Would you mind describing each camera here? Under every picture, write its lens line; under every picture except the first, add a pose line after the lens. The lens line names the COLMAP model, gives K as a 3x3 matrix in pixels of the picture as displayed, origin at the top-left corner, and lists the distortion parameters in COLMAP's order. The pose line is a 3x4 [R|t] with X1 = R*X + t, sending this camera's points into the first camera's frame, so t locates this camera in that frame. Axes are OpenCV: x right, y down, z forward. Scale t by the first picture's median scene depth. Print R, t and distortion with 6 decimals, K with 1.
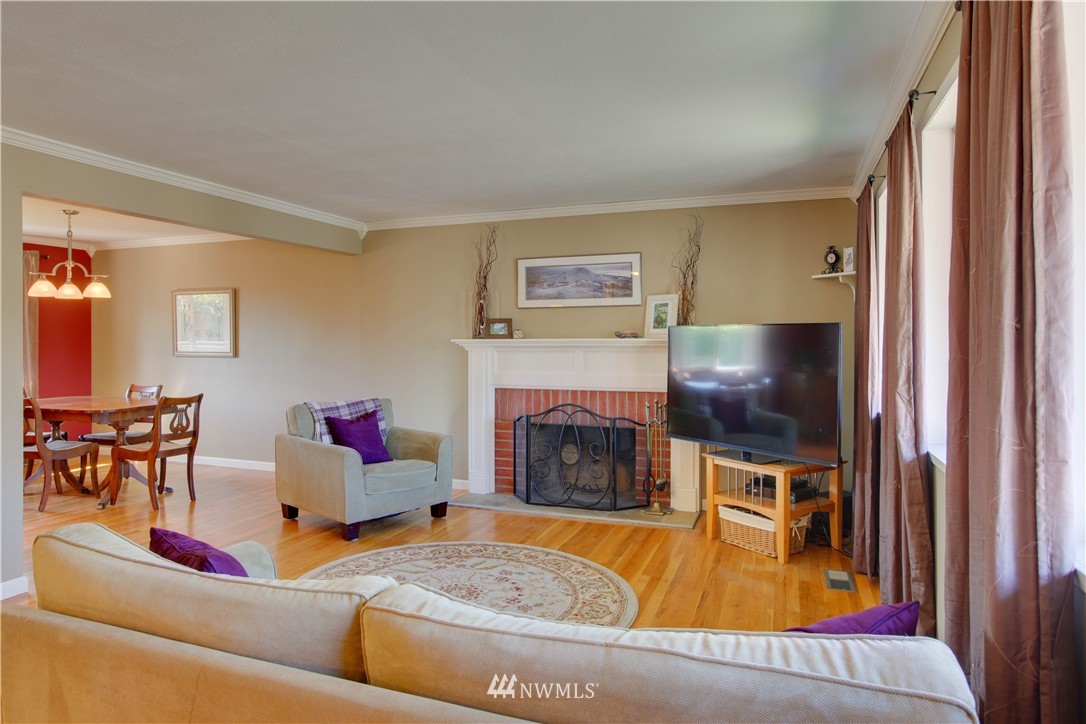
lens RADIAL K [[674.8, 0, 527.5], [0, 674.8, 340.6], [0, 0, 1]] dist [-0.046739, 0.001272]
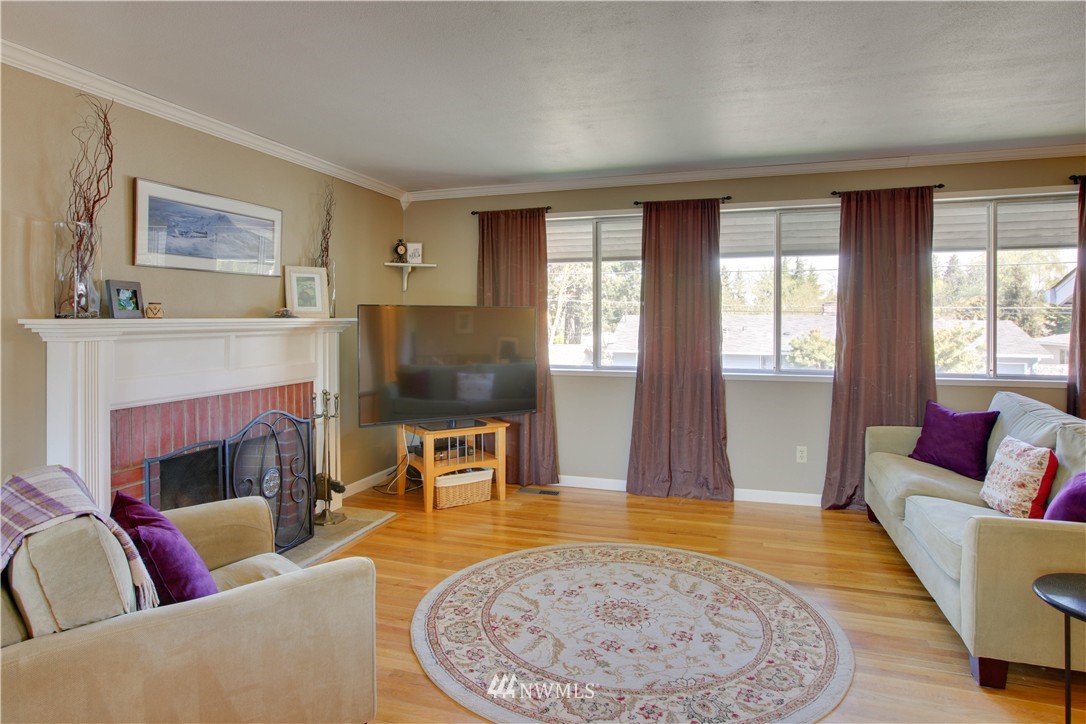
lens RADIAL K [[629.9, 0, 508.1], [0, 629.9, 318.3], [0, 0, 1]] dist [-0.030430, 0.003714]
pose [[-0.011690, 0.001694, 0.999930, -0.601006], [0.002453, 0.999996, -0.001666, -0.001298], [-0.999929, 0.002434, -0.011694, 0.766296]]
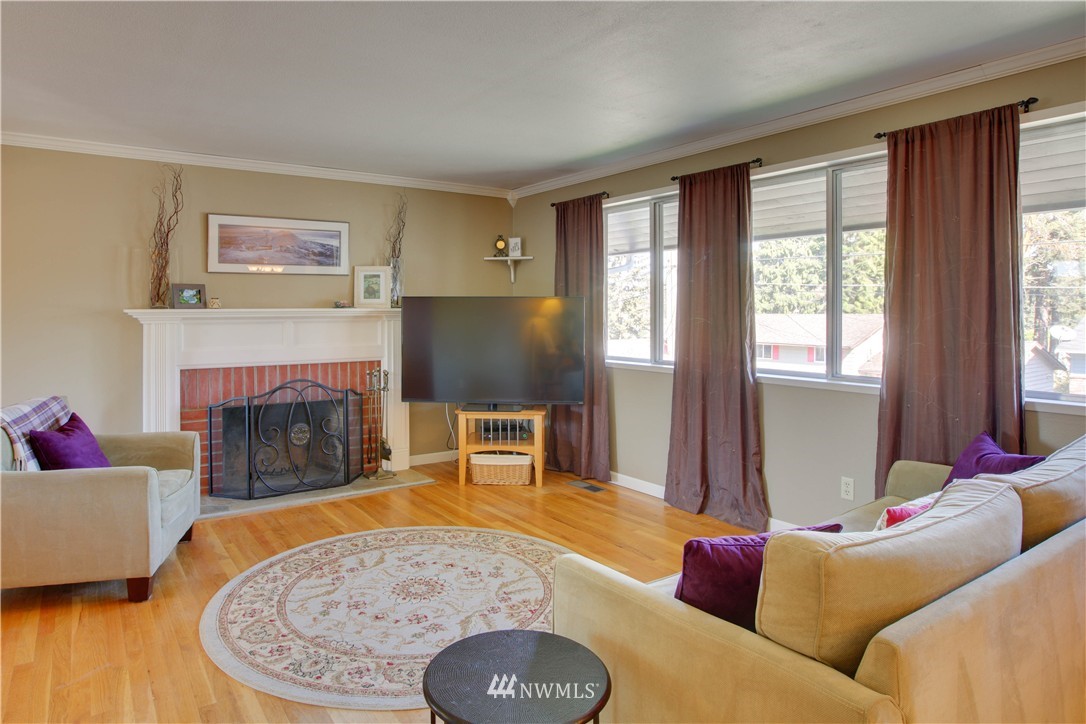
lens RADIAL K [[640.4, 0, 503.8], [0, 640.4, 306.2], [0, 0, 1]] dist [-0.037787, 0.007697]
pose [[0.583817, 0.002485, 0.811881, -0.487017], [0.002842, 0.999983, -0.005104, -0.001008], [-0.811880, 0.005287, 0.583800, 0.266815]]
